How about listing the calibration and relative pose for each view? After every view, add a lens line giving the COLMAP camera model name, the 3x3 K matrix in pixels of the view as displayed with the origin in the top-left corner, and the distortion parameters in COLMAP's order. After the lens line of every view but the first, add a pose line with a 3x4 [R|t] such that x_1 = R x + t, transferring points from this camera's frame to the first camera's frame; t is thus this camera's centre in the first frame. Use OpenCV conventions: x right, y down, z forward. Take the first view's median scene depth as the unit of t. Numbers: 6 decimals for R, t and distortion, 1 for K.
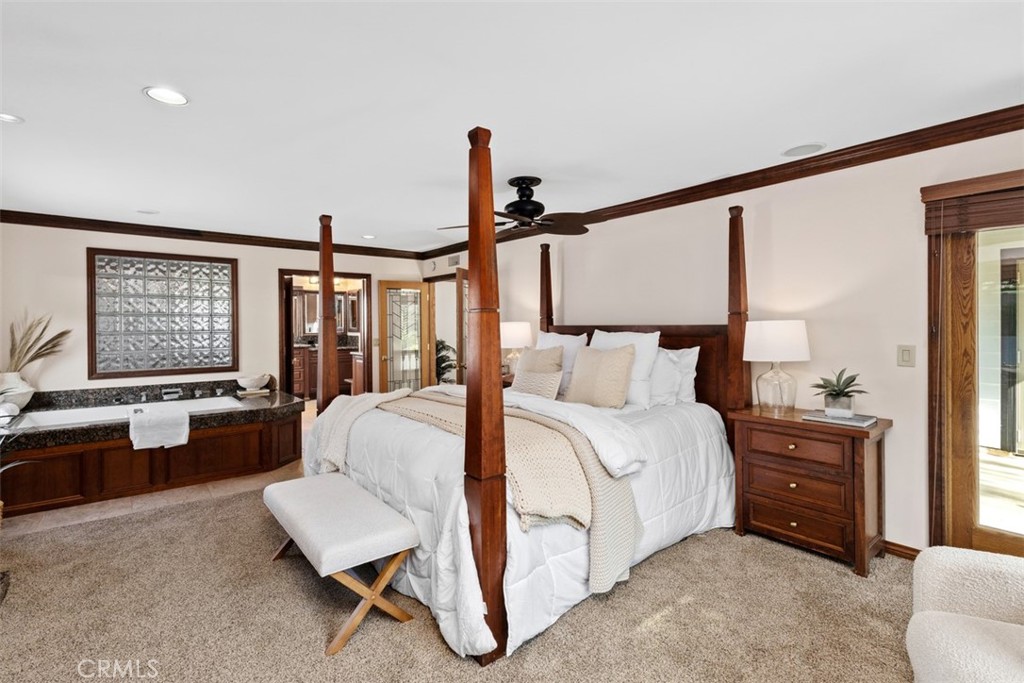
lens RADIAL K [[477.8, 0, 515.5], [0, 477.8, 324.8], [0, 0, 1]] dist [0.001186, 0.000209]
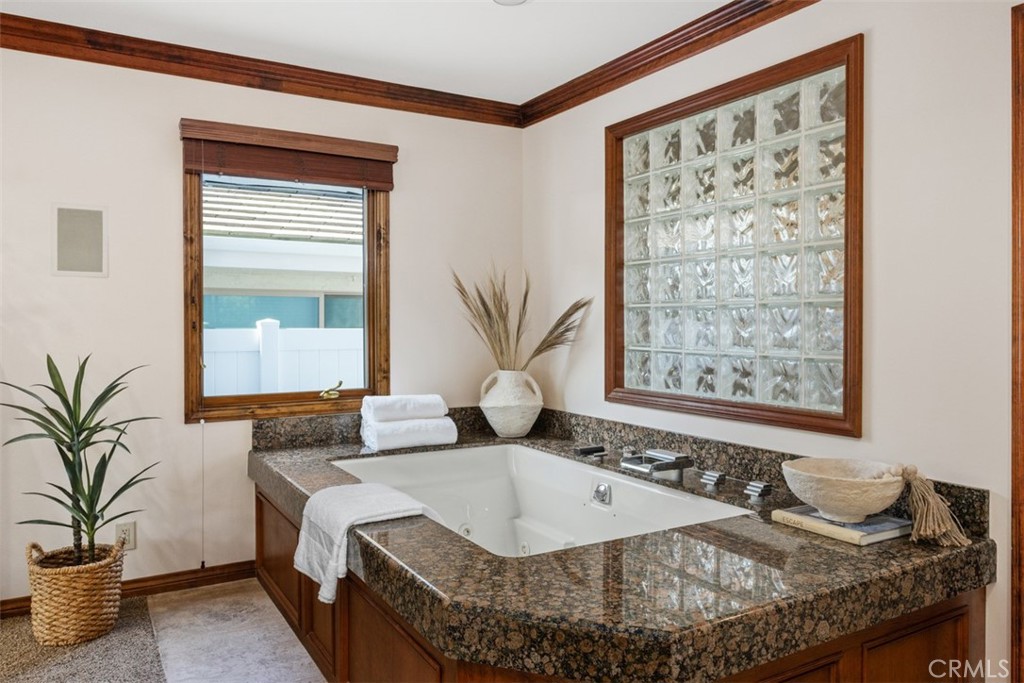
lens RADIAL K [[732.5, 0, 512.0], [0, 732.5, 341.5], [0, 0, 1]] dist [0.047849, 0.000095]
pose [[-0.140946, 0.031089, -0.989529, -0.140571], [-0.002381, 0.999493, 0.031741, 0.031329], [0.990014, 0.006830, -0.140800, 1.002340]]
